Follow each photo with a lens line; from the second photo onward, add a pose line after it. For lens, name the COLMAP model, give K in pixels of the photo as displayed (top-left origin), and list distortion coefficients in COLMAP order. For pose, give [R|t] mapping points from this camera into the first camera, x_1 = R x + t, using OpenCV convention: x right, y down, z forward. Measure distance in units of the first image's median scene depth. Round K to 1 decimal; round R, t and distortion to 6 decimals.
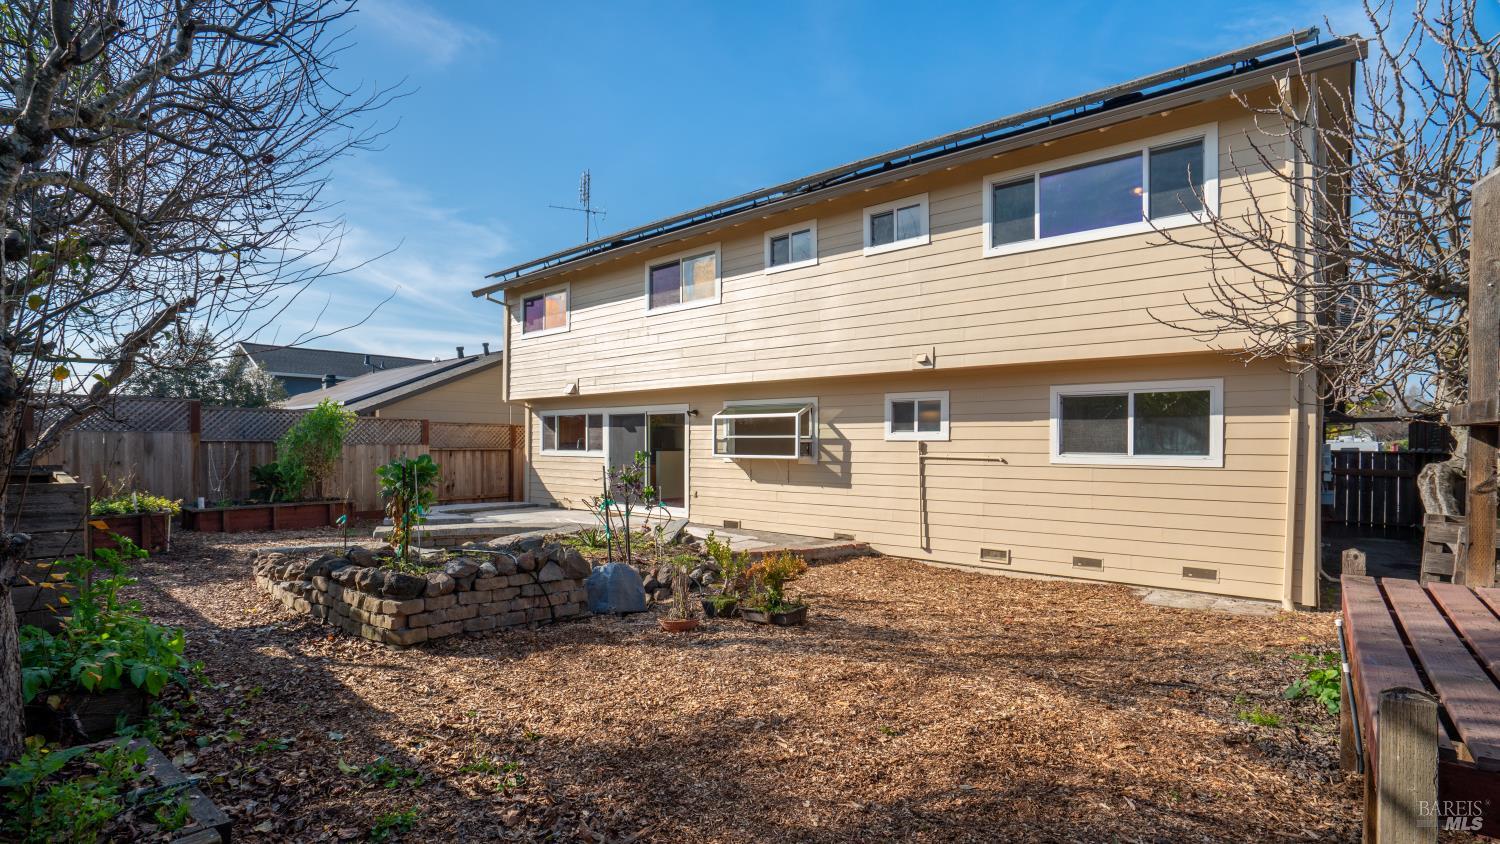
lens RADIAL K [[686.8, 0, 736.2], [0, 686.8, 427.2], [0, 0, 1]] dist [-0.002004, 0.002626]
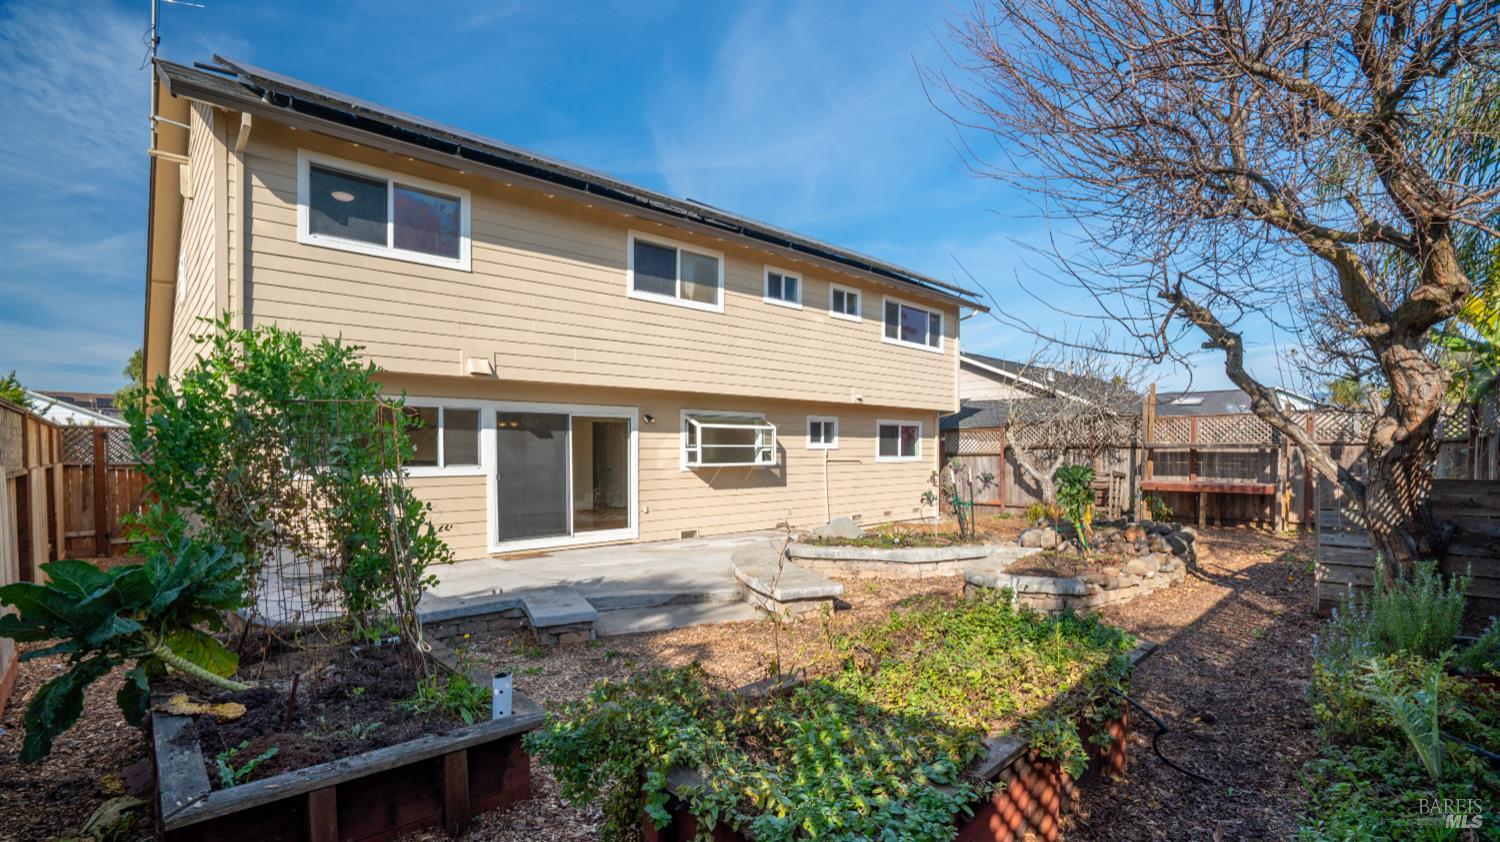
lens RADIAL K [[686.8, 0, 743.1], [0, 686.8, 432.5], [0, 0, 1]] dist [-0.002004, 0.002626]
pose [[0.112143, 0.027747, 0.993305, -0.932256], [-0.011340, 0.999581, -0.026642, 0.019363], [-0.993627, -0.008277, 0.112411, 0.783119]]
